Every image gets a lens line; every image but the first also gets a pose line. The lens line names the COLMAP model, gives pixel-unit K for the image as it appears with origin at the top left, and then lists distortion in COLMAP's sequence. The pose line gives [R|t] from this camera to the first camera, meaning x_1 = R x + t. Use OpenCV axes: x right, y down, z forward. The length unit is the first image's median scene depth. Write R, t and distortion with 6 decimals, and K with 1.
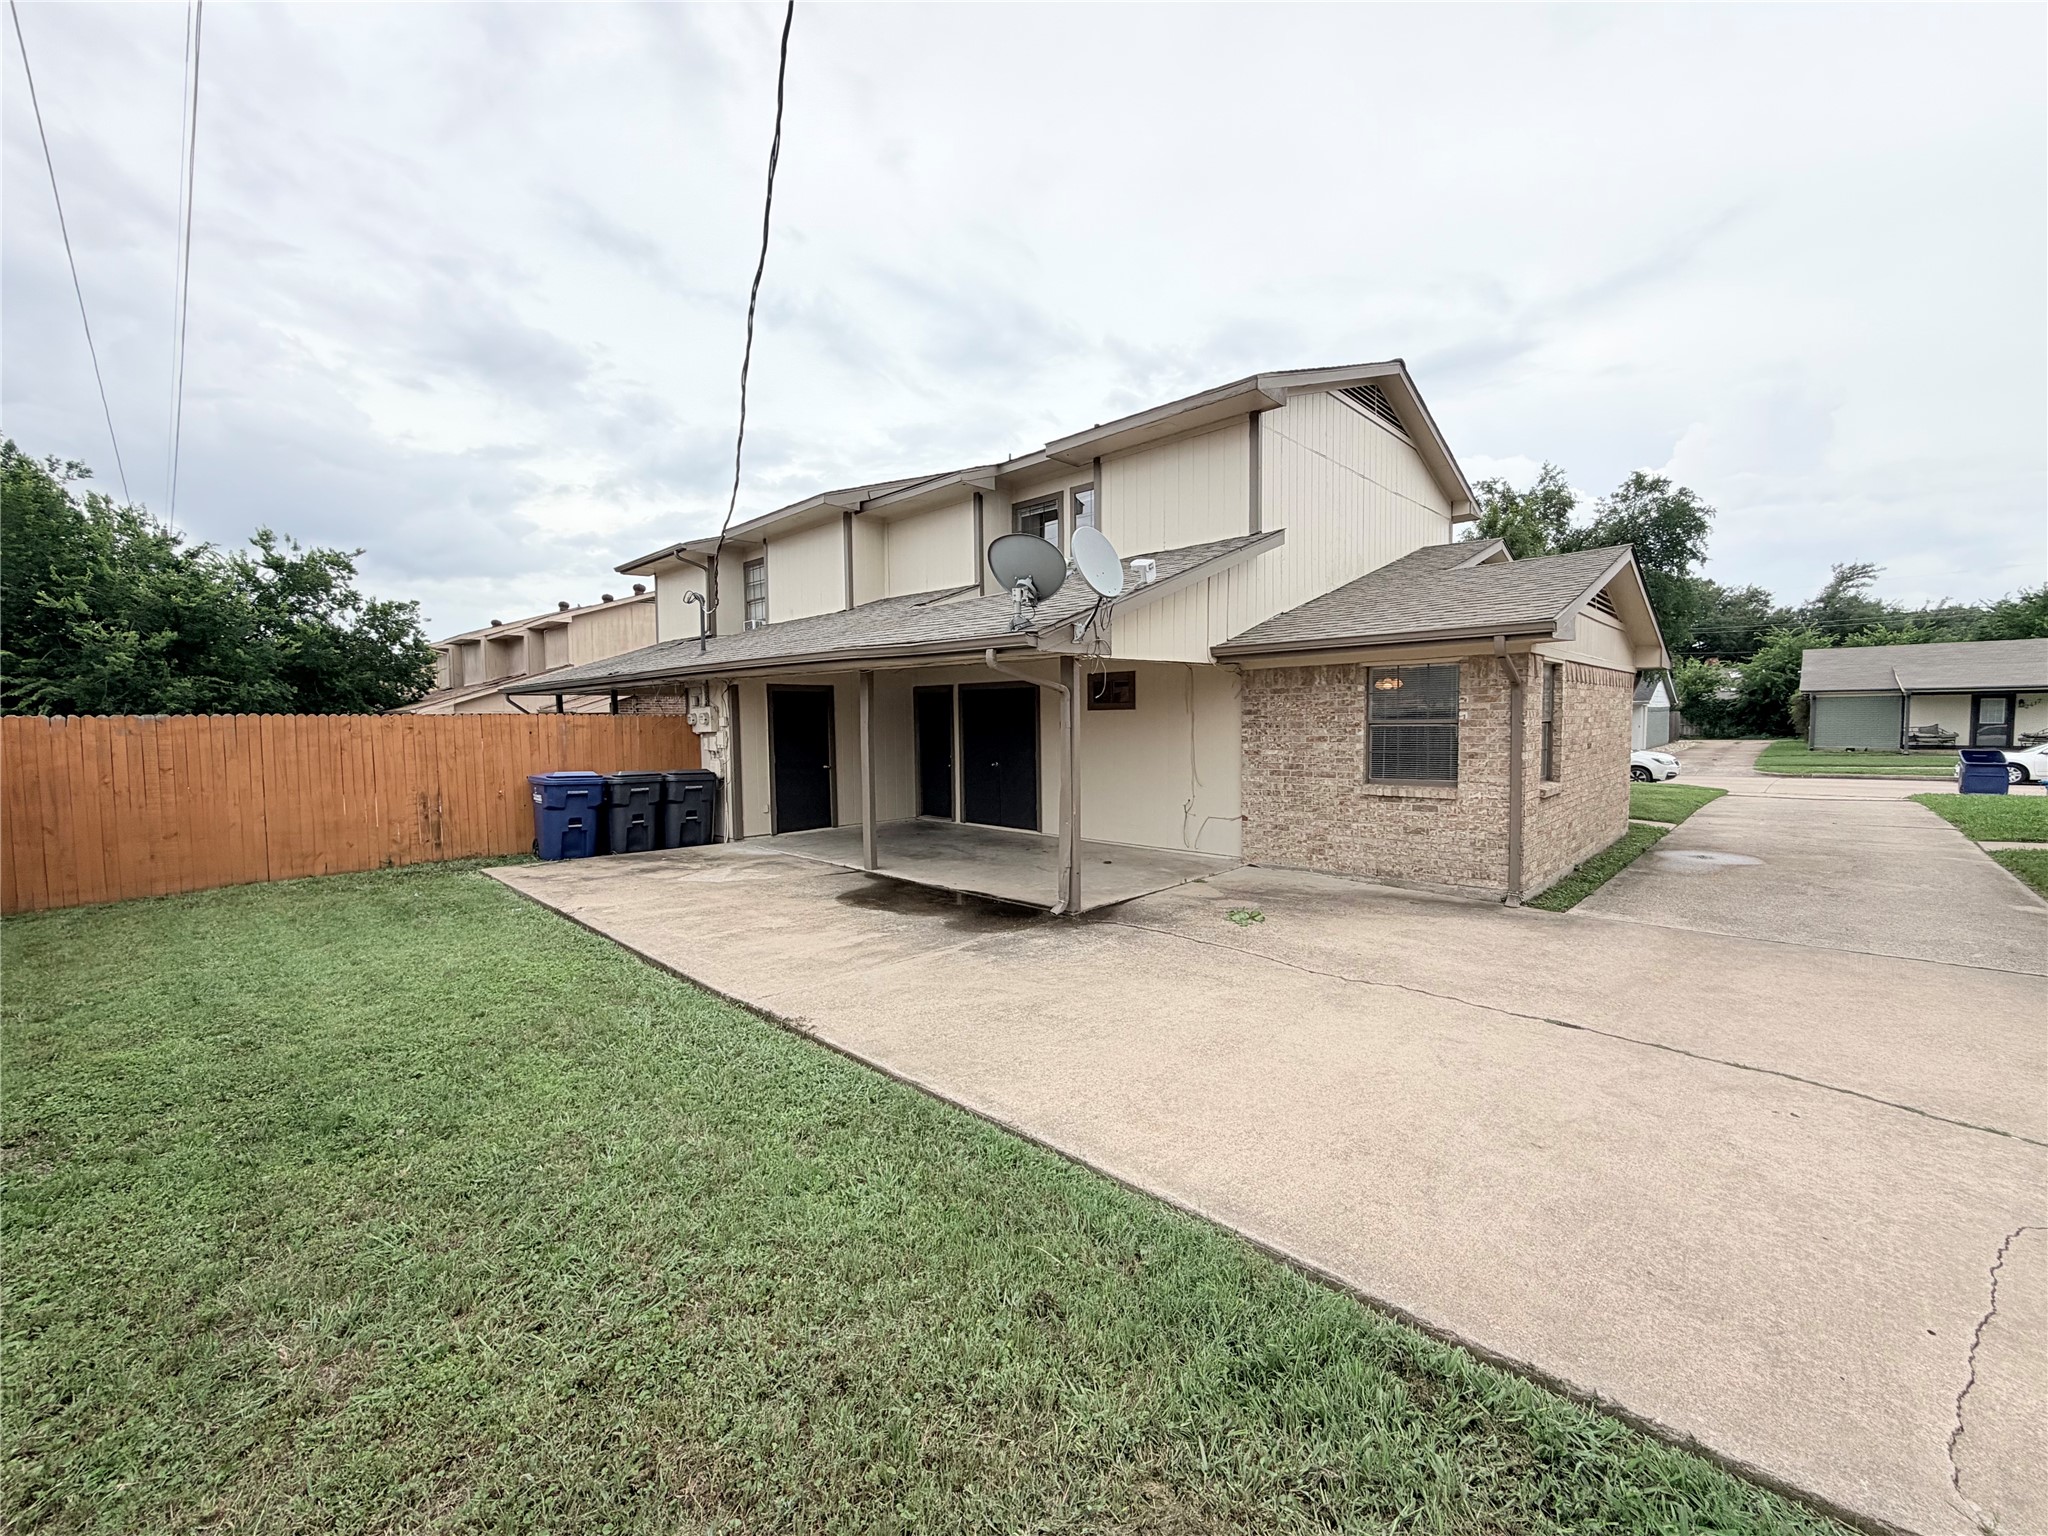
lens RADIAL K [[817.0, 0, 1031.4], [0, 817.0, 770.4], [0, 0, 1]] dist [-0.000919, 0.000580]
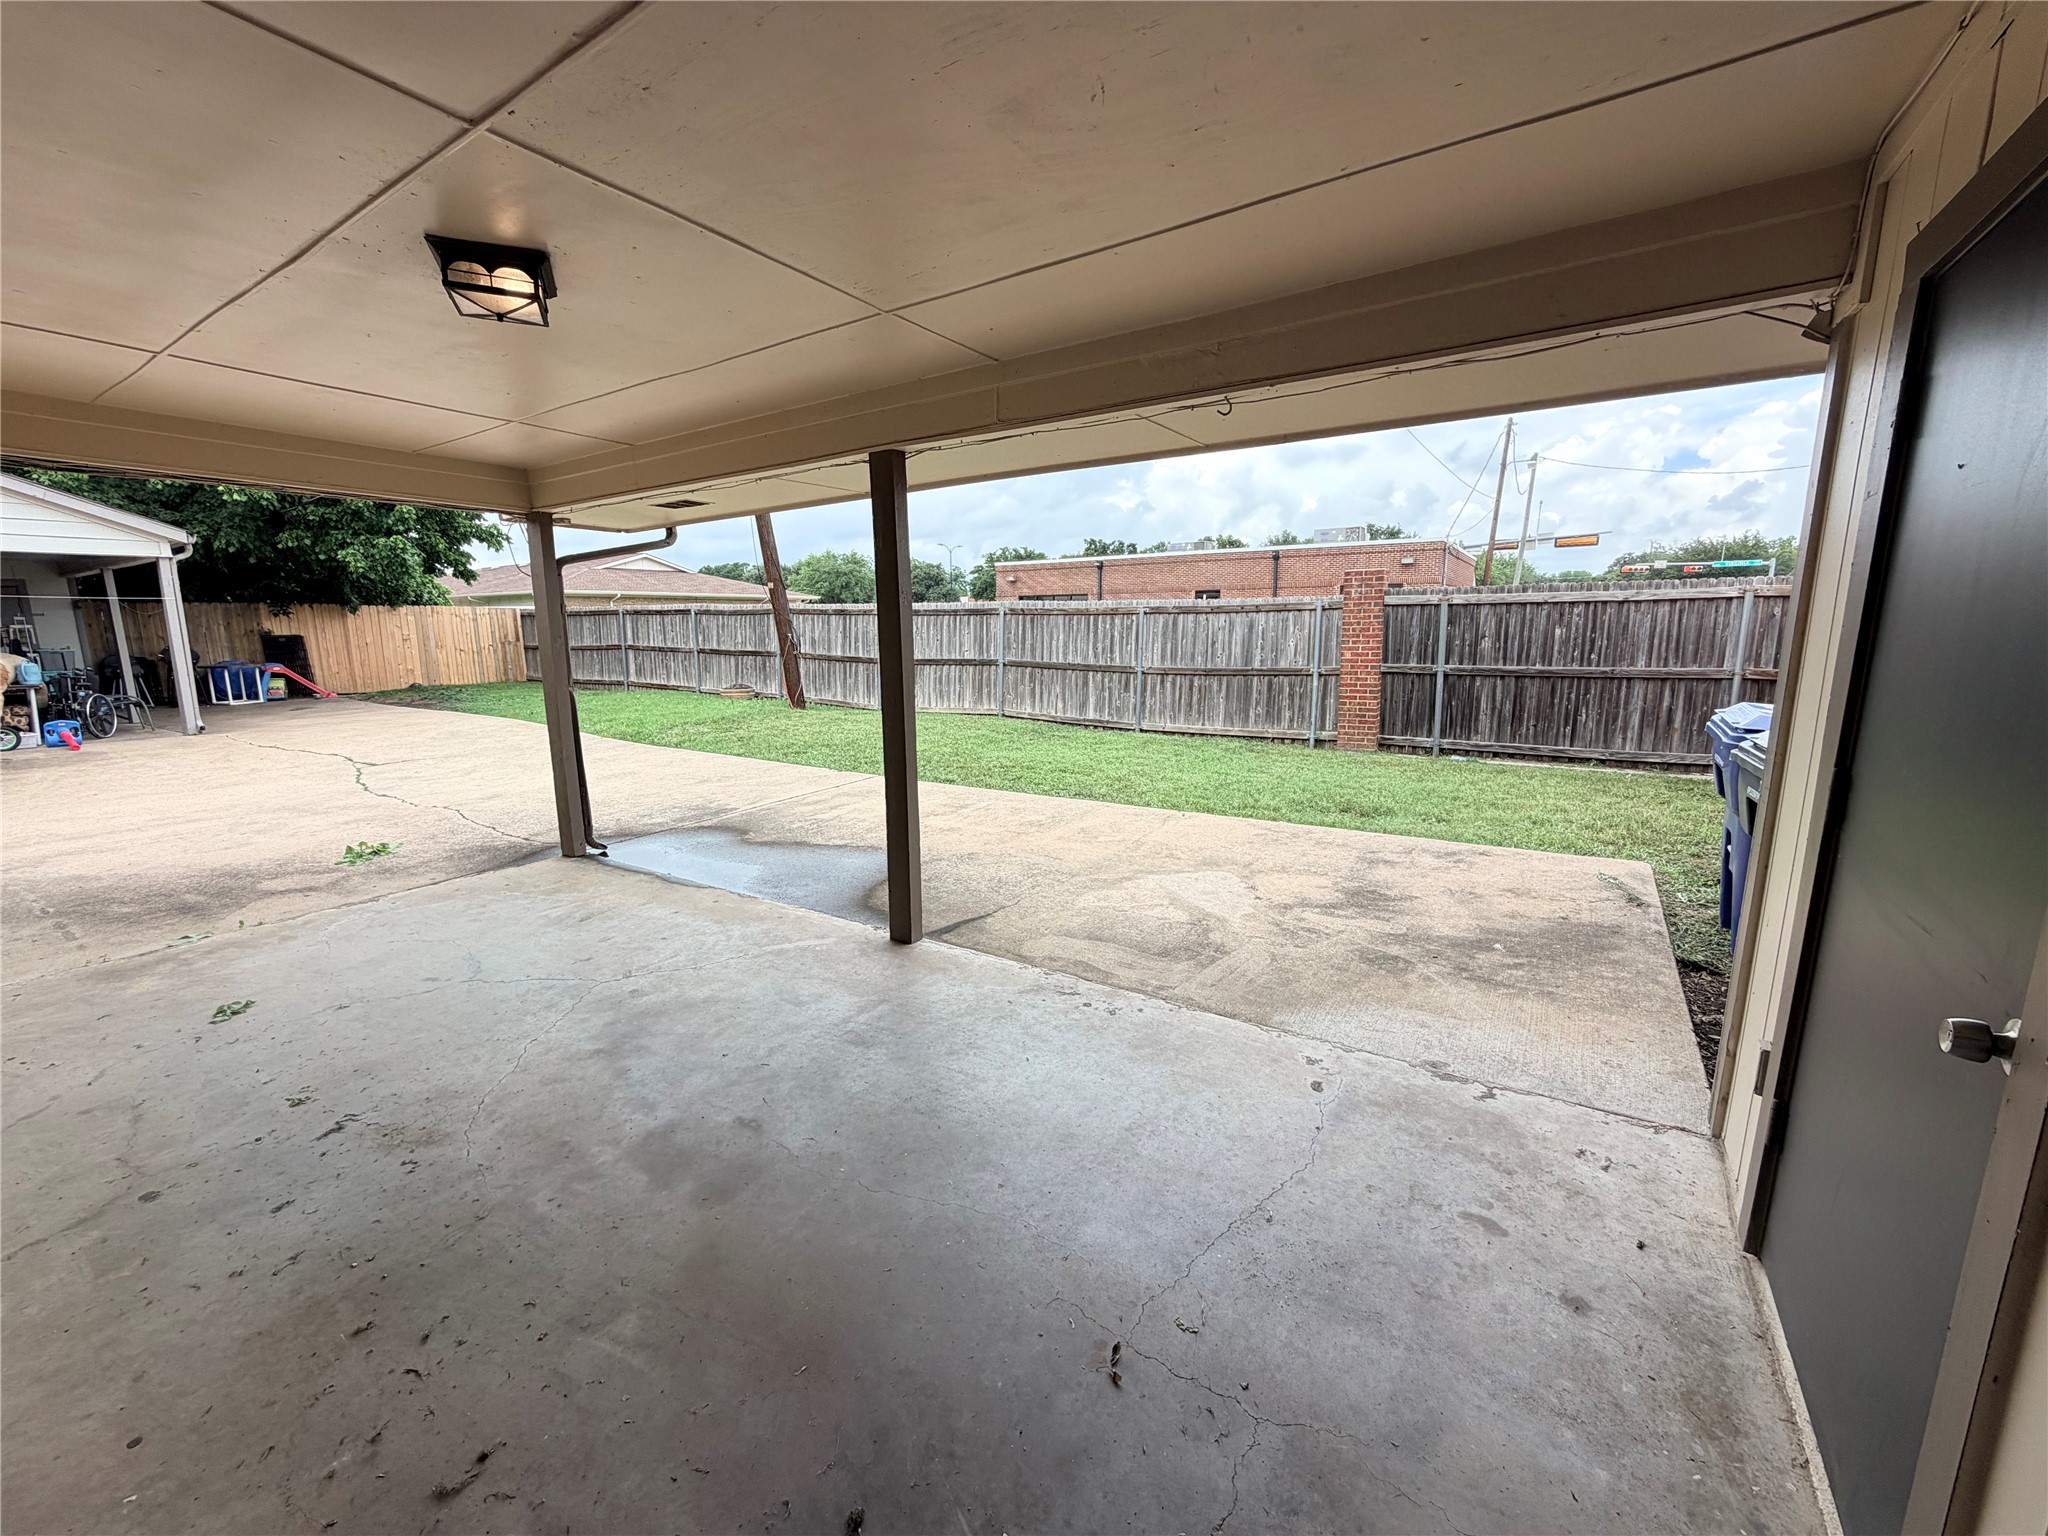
lens RADIAL K [[817.0, 0, 1016.7], [0, 817.0, 768.6], [0, 0, 1]] dist [-0.000919, 0.000580]
pose [[-0.985891, 0.051355, -0.159315, -0.153565], [0.011397, 0.970159, 0.242200, -0.055131], [0.166999, 0.236967, -0.957057, 1.120425]]
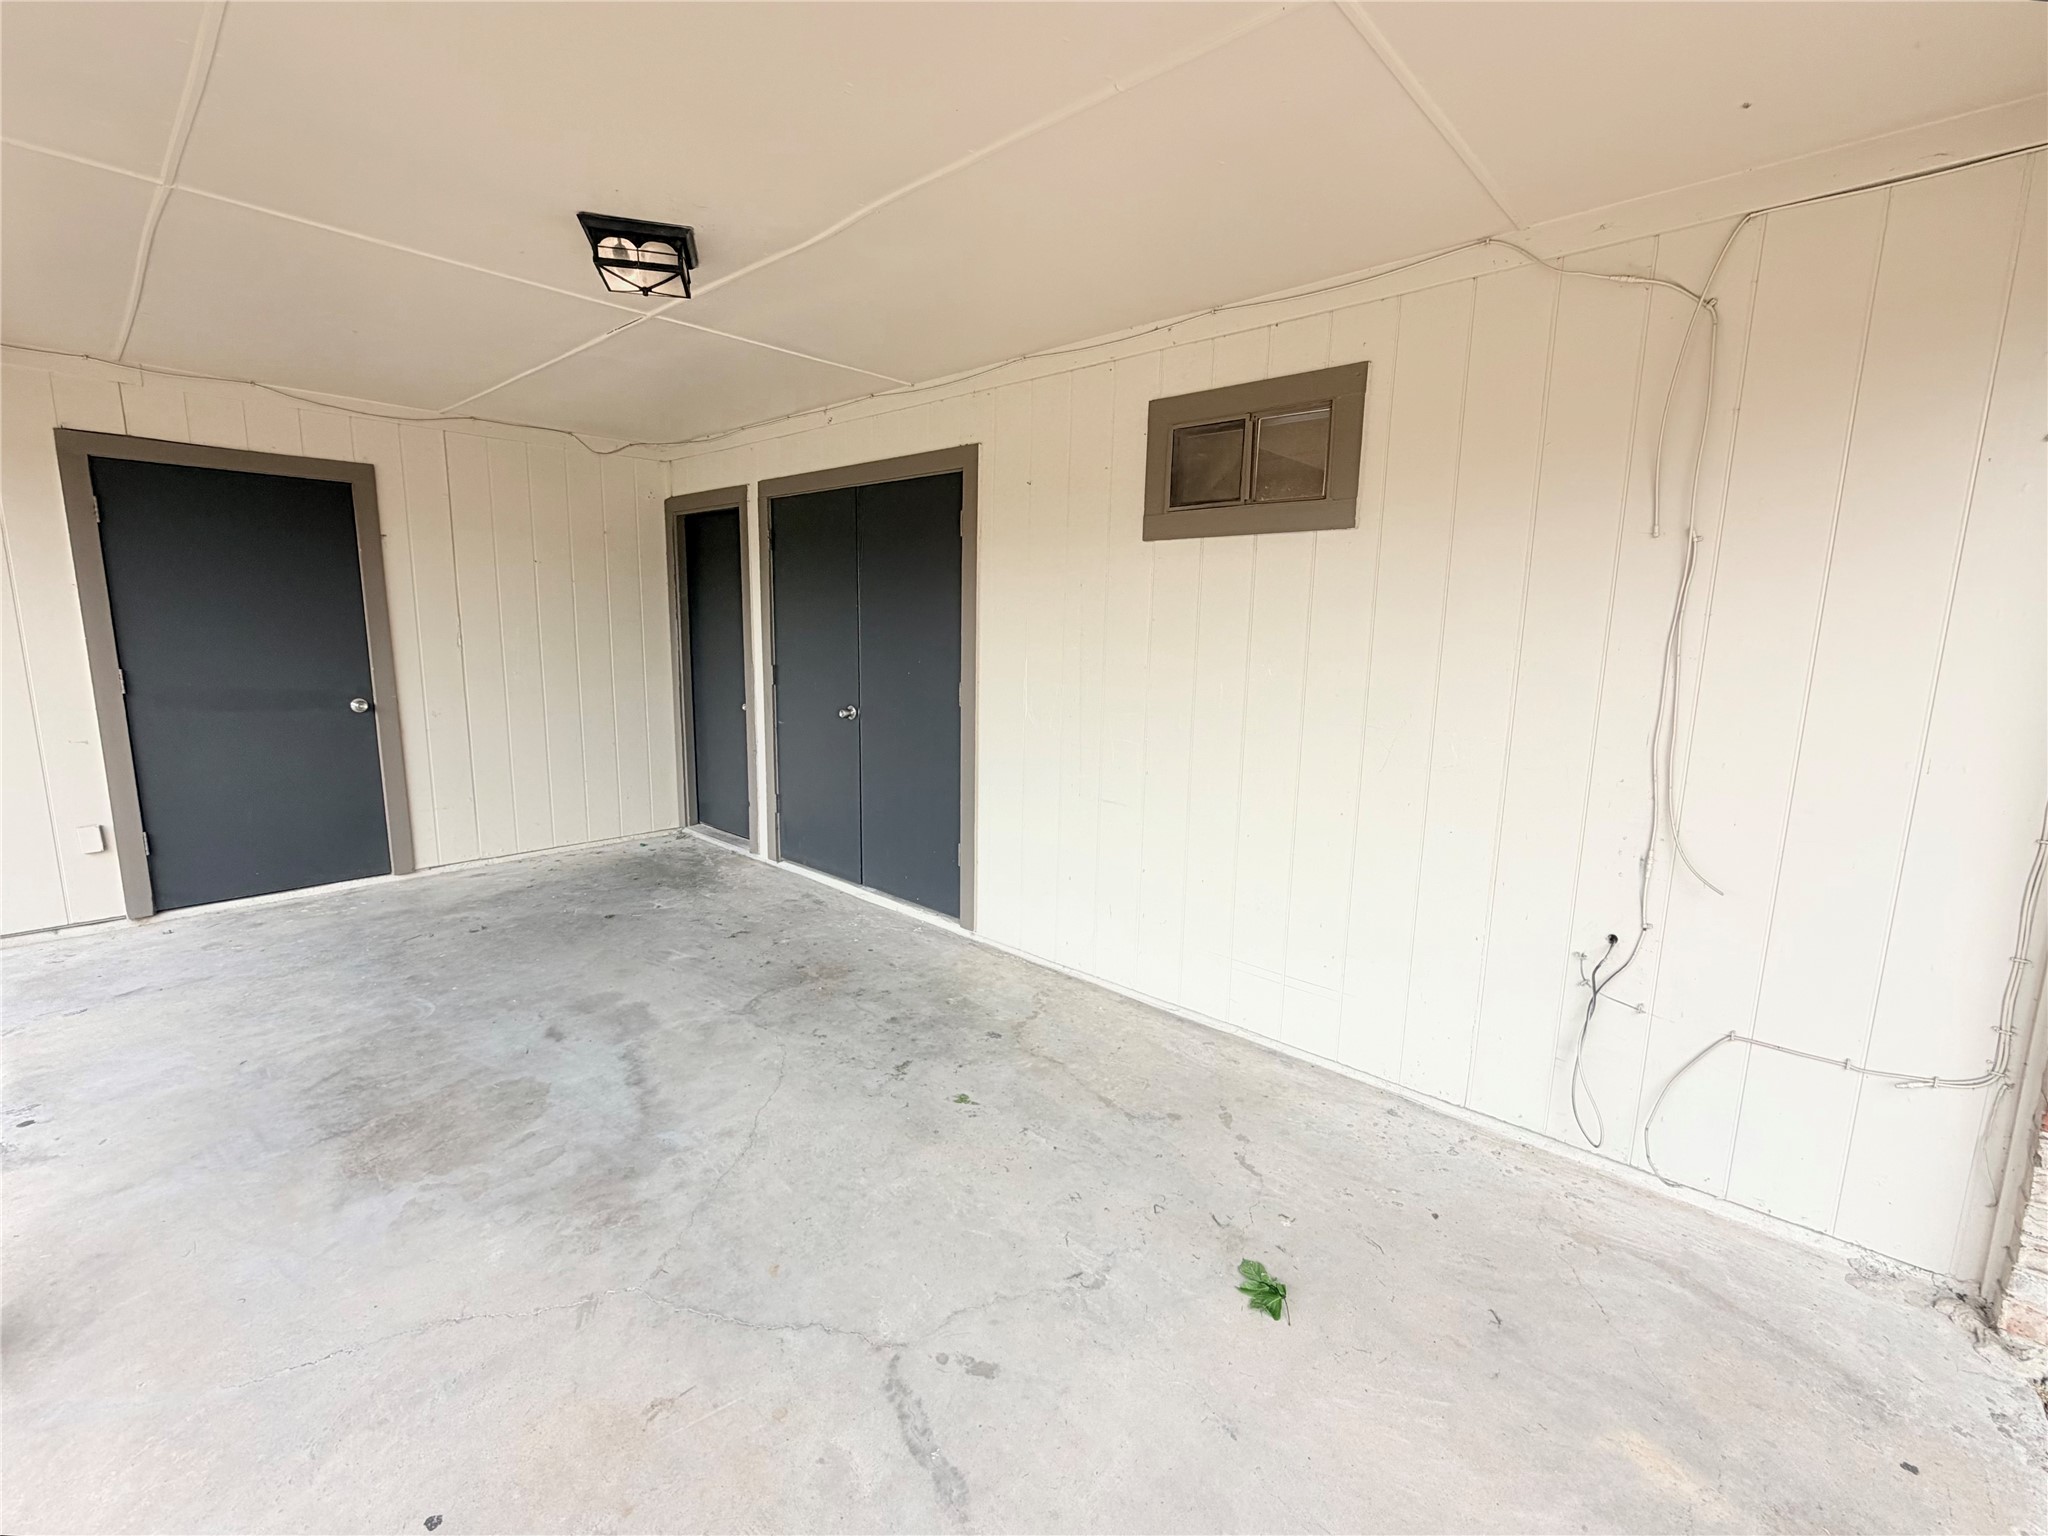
lens RADIAL K [[863.6, 0, 1013.0], [0, 863.6, 764.8], [0, 0, 1]] dist [-0.001118, 0.000868]
pose [[0.999461, 0.028924, 0.015536, 0.021218], [-0.030307, 0.994754, 0.097705, -0.024226], [-0.012629, -0.098124, 0.995094, 0.664182]]
